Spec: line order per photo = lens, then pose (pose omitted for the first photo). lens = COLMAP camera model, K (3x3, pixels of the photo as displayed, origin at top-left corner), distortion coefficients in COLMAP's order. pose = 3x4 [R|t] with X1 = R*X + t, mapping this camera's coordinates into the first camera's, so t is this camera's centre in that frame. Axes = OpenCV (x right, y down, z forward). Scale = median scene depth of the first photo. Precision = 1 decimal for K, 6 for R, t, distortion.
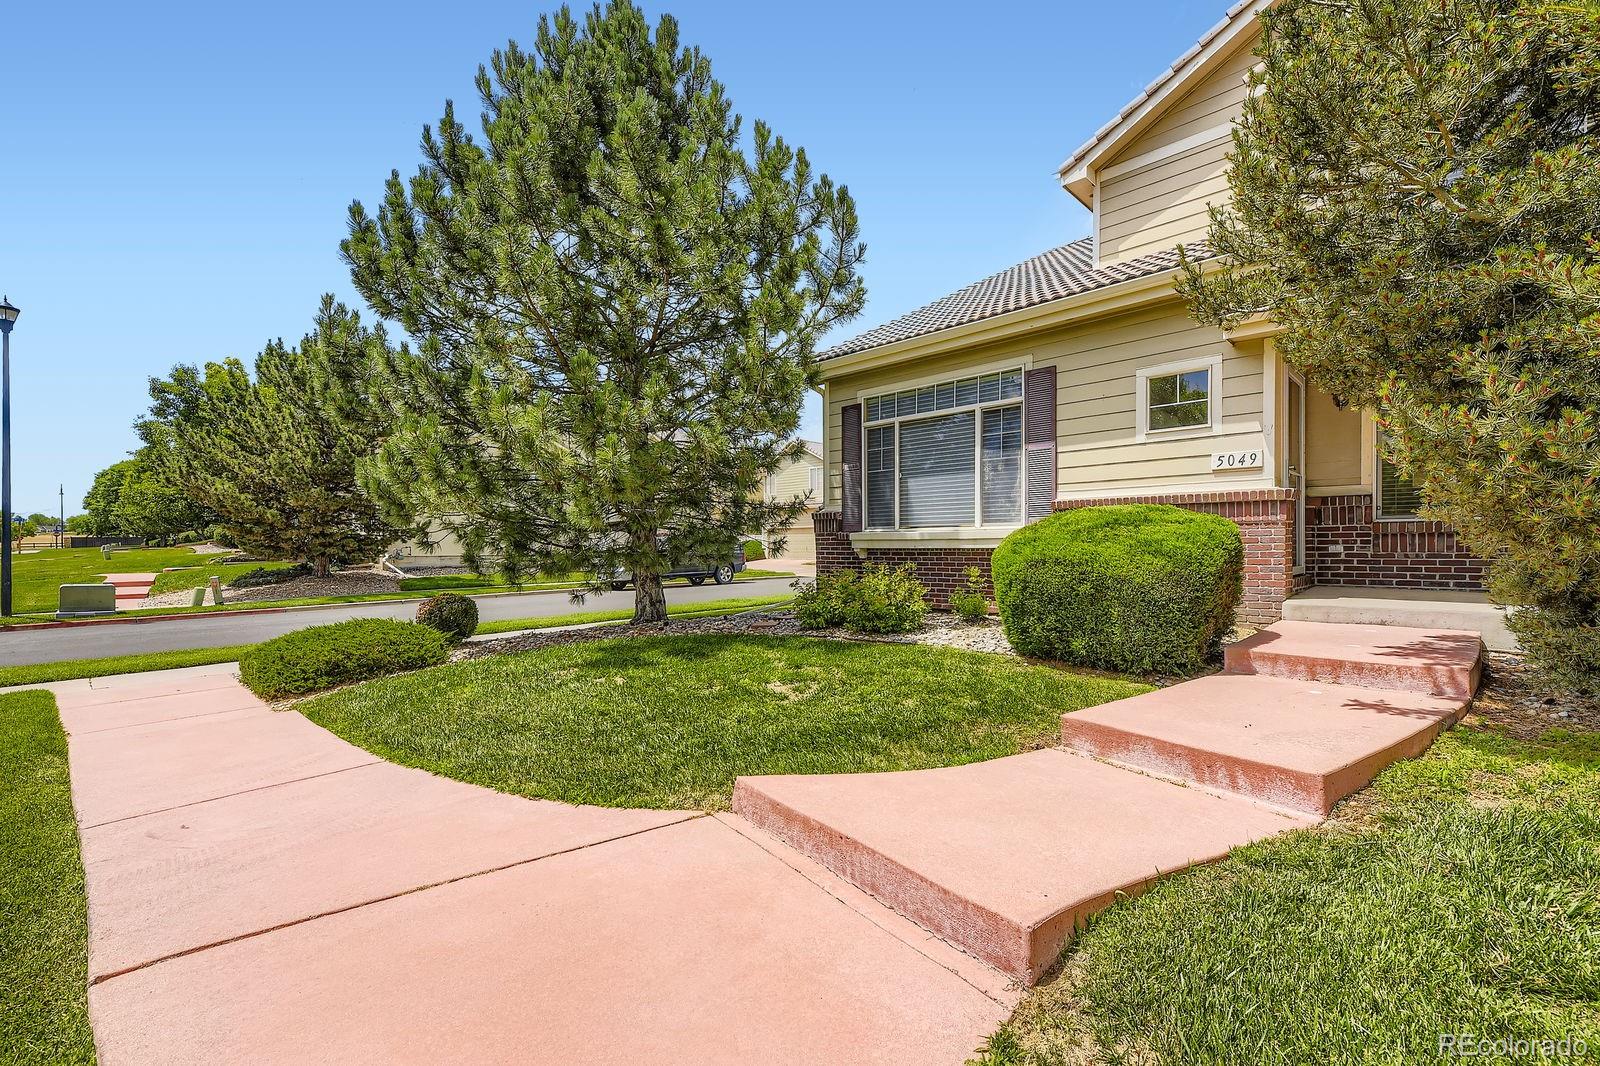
lens RADIAL K [[685.6, 0, 800.1], [0, 685.6, 542.7], [0, 0, 1]] dist [0.004362, 0.000350]
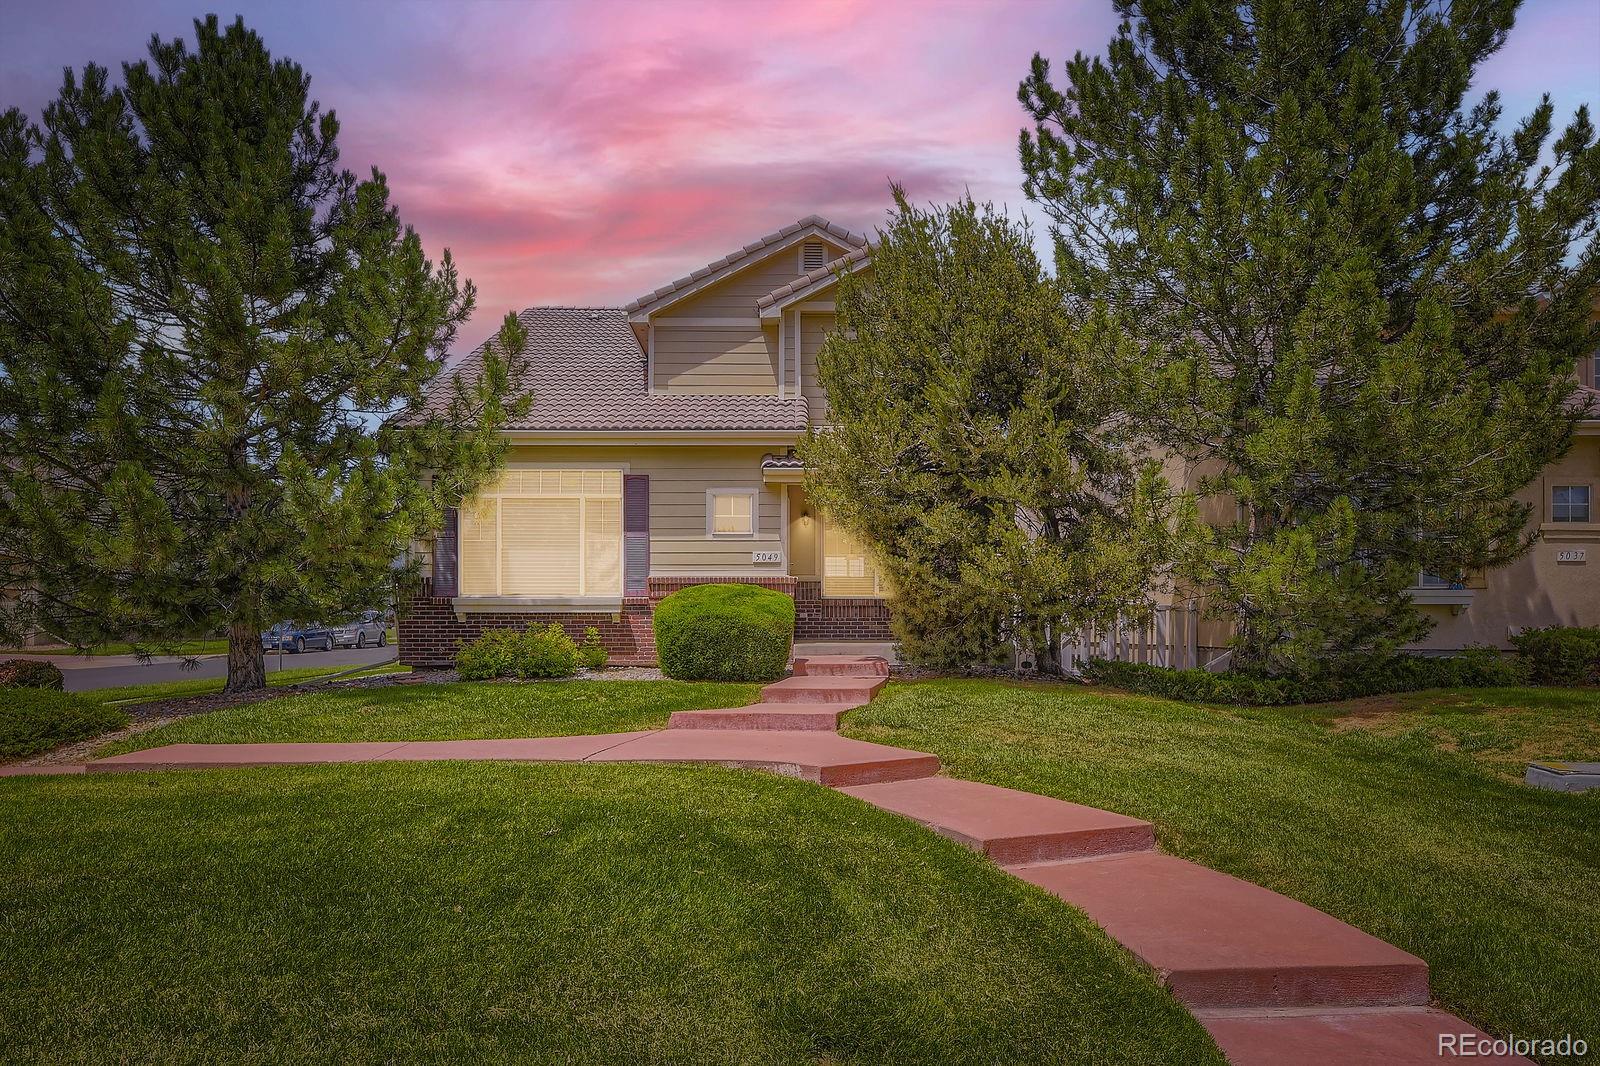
lens RADIAL K [[1110.5, 0, 799.0], [0, 1110.5, 538.9], [0, 0, 1]] dist [-0.001159, -0.000266]
pose [[0.693218, 0.062987, 0.717970, -1.274836], [-0.004732, 0.996550, -0.082859, 0.053927], [-0.720713, 0.054042, 0.691124, -0.909395]]
